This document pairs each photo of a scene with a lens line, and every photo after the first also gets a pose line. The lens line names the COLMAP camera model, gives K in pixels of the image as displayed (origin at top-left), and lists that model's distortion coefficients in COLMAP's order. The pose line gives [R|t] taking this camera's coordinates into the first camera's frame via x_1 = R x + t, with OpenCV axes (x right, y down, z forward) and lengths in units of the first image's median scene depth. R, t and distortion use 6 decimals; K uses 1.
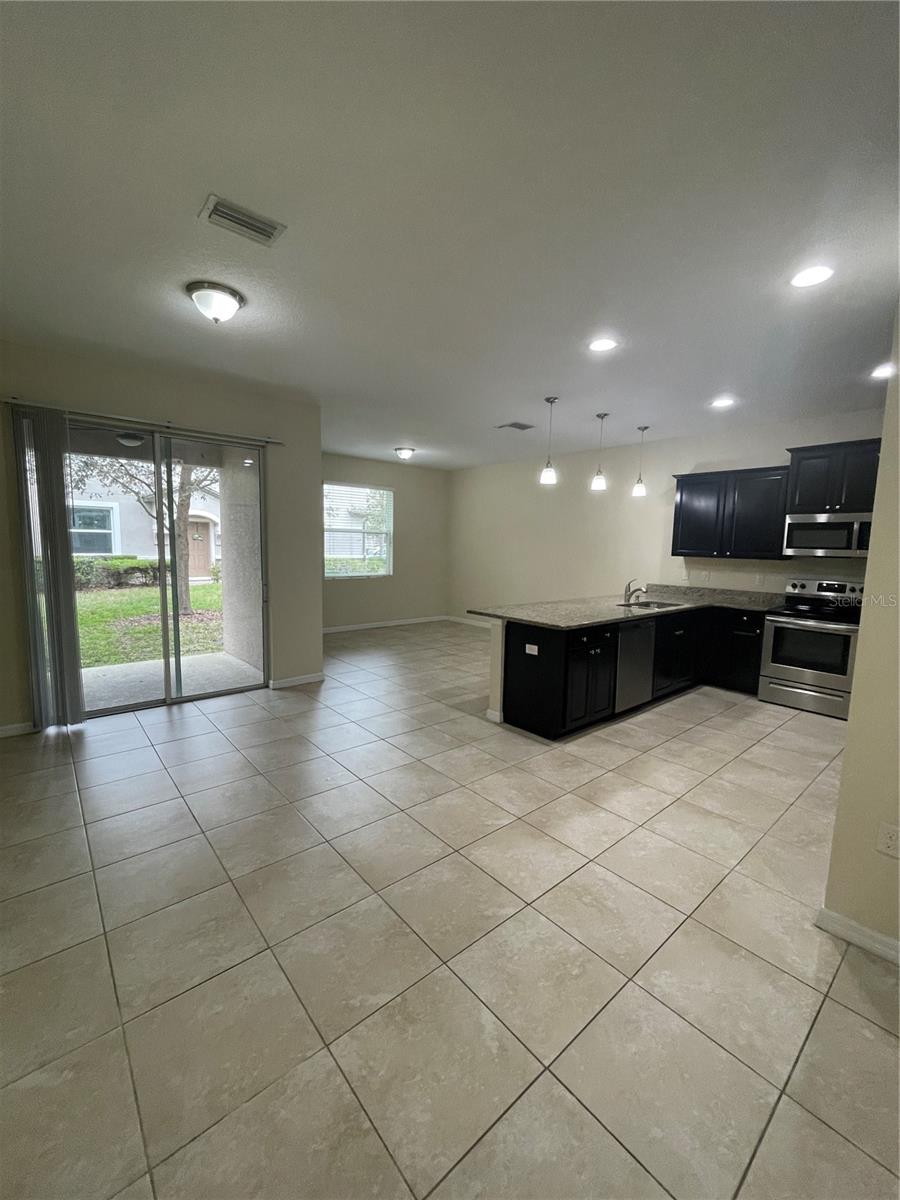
lens RADIAL K [[485.4, 0, 455.2], [0, 485.4, 599.2], [0, 0, 1]] dist [-0.003034, -0.000352]
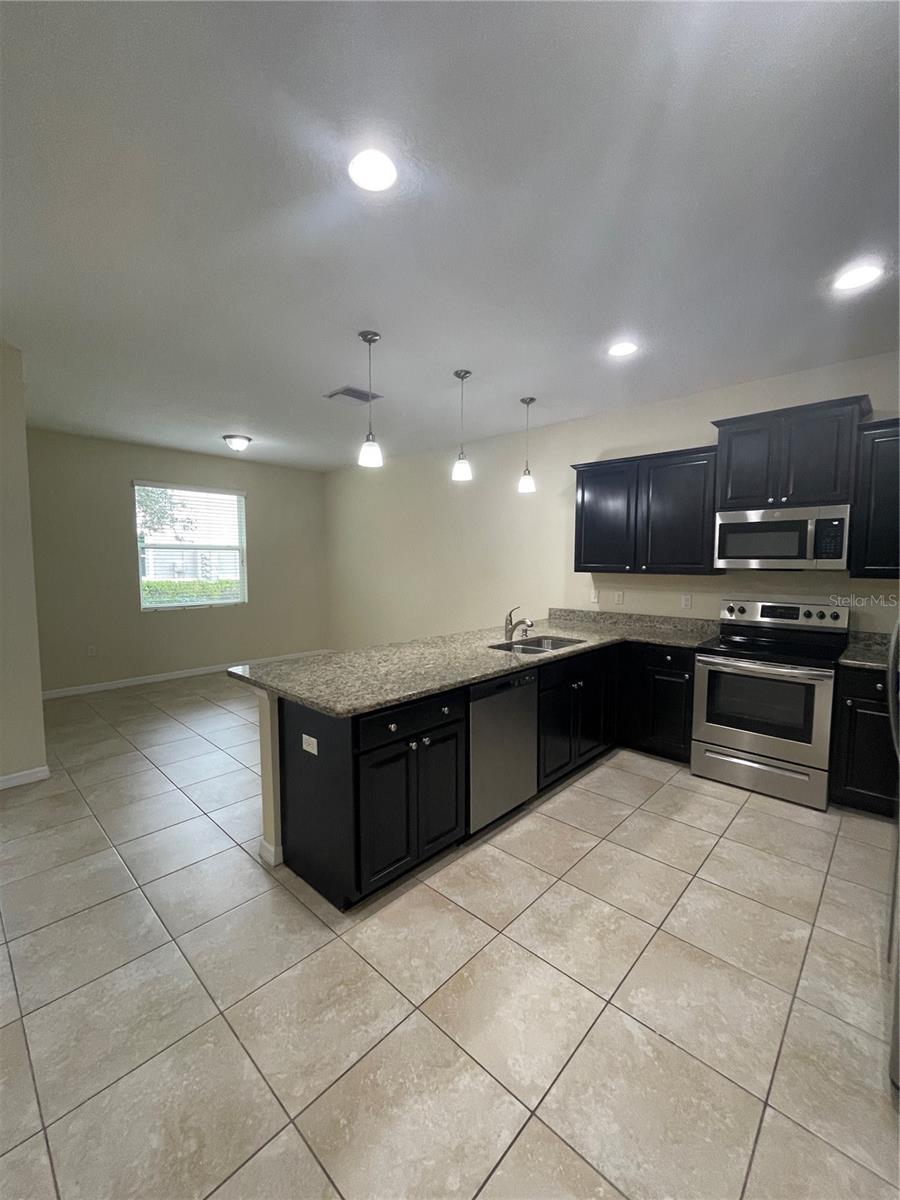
lens RADIAL K [[485.4, 0, 454.6], [0, 485.4, 600.6], [0, 0, 1]] dist [-0.003034, -0.000352]
pose [[0.993528, -0.026717, 0.110404, 0.217768], [0.030371, 0.999041, -0.031549, -0.033165], [-0.109455, 0.034698, 0.993386, 0.337293]]
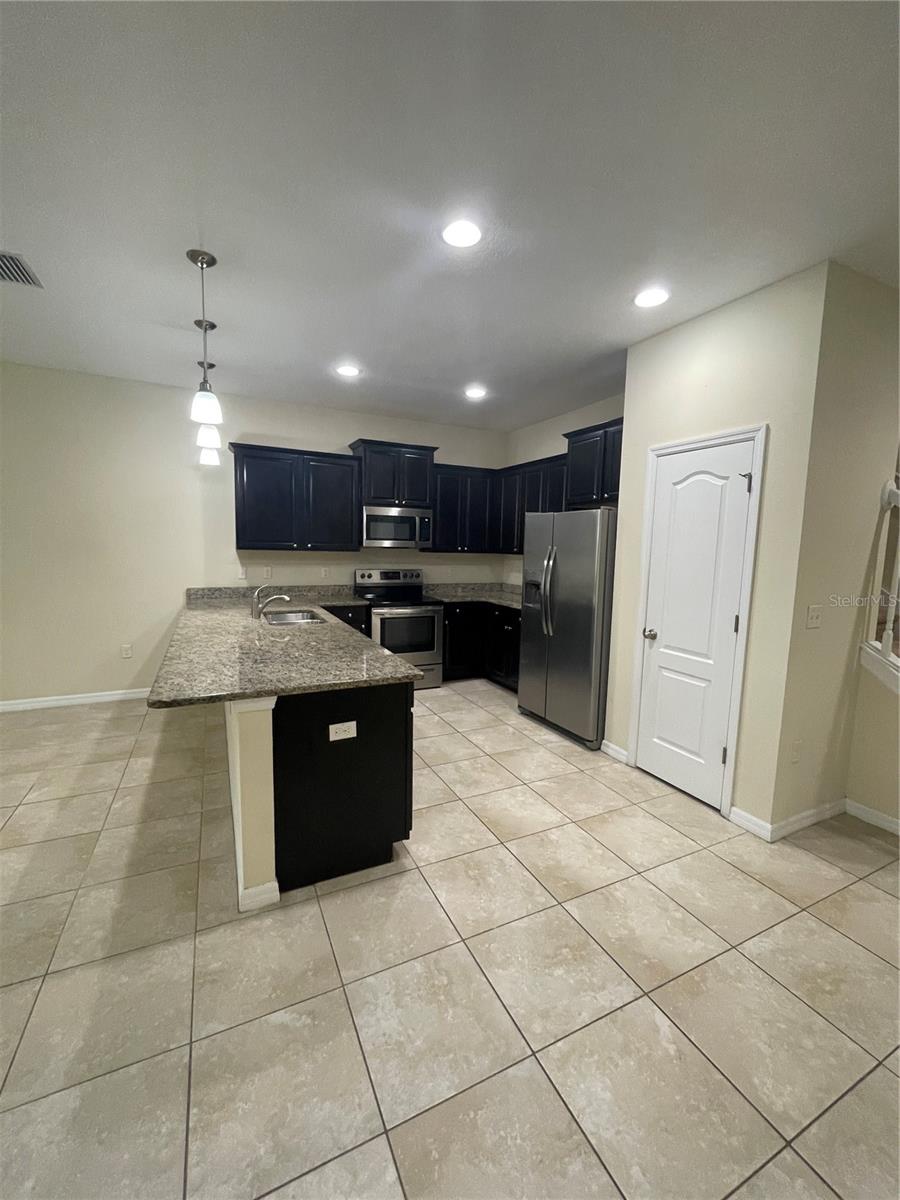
lens RADIAL K [[485.4, 0, 442.1], [0, 485.4, 599.3], [0, 0, 1]] dist [-0.003034, -0.000352]
pose [[0.266213, -0.125626, 0.955693, -0.260765], [0.094700, 0.990083, 0.103767, -0.074334], [-0.959251, 0.062880, 0.275469, 0.594616]]
